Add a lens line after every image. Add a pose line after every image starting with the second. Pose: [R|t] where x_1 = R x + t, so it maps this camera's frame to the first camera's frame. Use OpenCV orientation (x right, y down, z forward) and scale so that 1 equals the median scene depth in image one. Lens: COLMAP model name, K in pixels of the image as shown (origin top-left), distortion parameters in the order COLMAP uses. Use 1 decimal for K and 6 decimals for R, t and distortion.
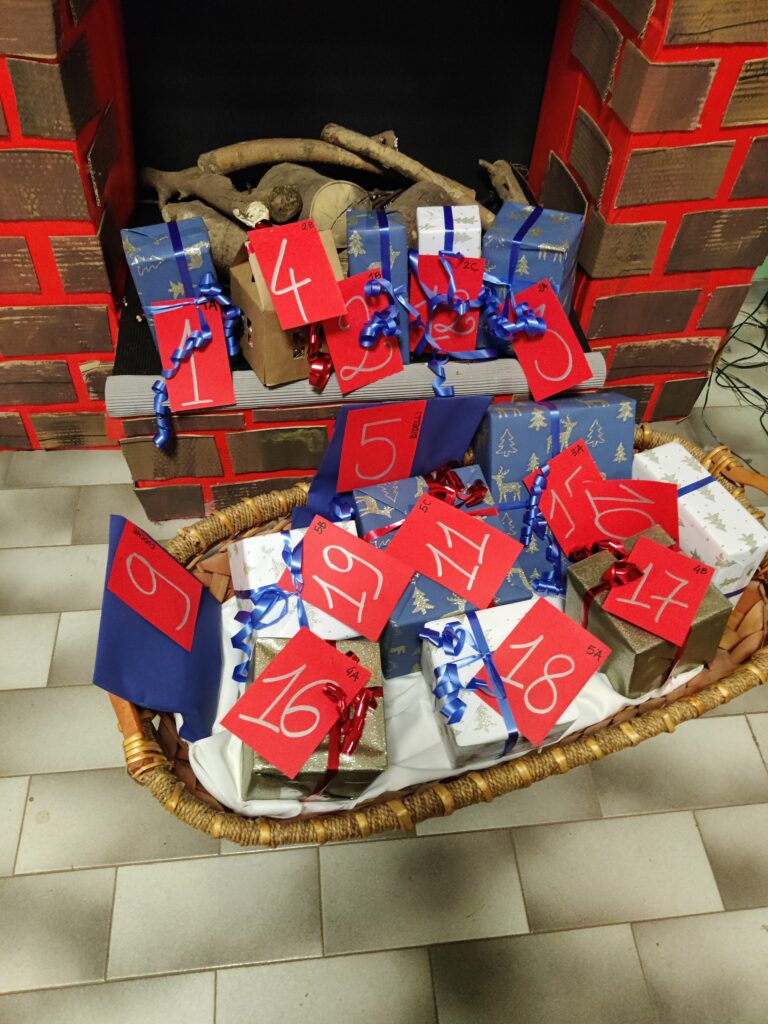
lens RADIAL K [[775.8, 0, 385.2], [0, 775.8, 500.1], [0, 0, 1]] dist [0.031384, -0.069505]
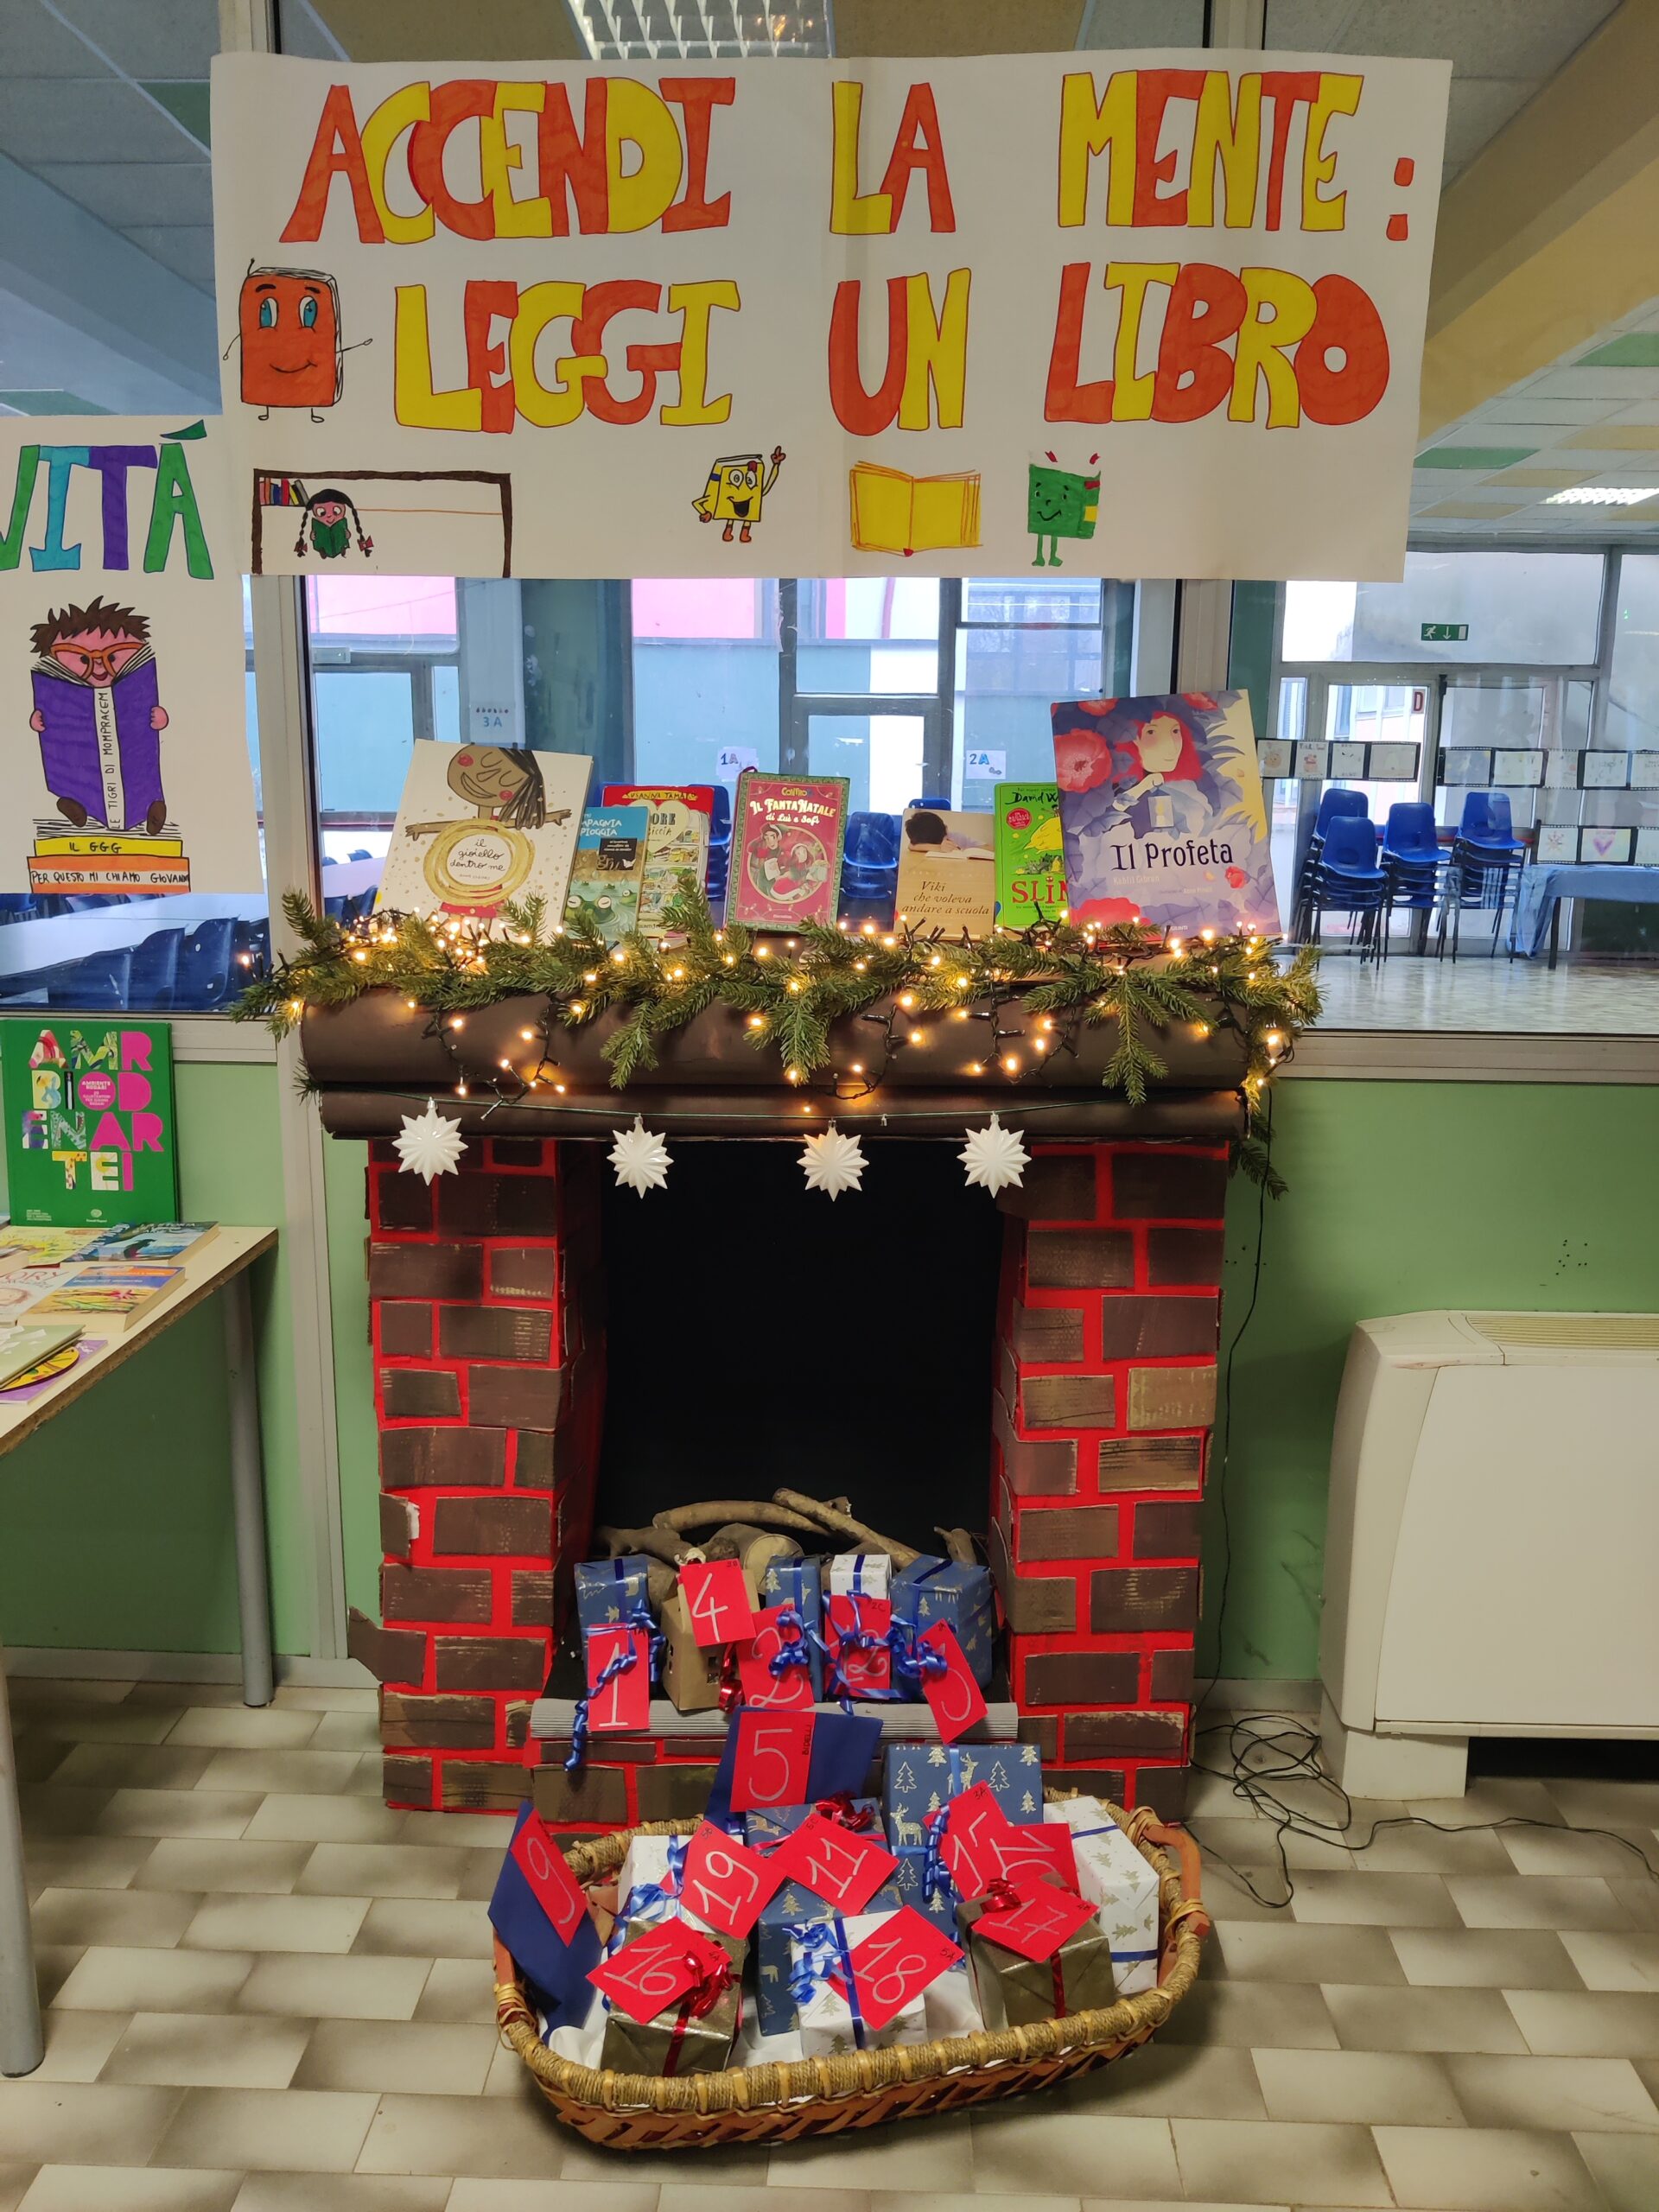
lens RADIAL K [[1675.7, 0, 832.2], [0, 1675.7, 1080.2], [0, 0, 1]] dist [0.031384, -0.069505]
pose [[0.989928, -0.014119, -0.140865, 0.387544], [-0.081544, 0.756514, -0.648874, 0.673070], [0.115727, 0.653825, 0.747743, -1.248655]]
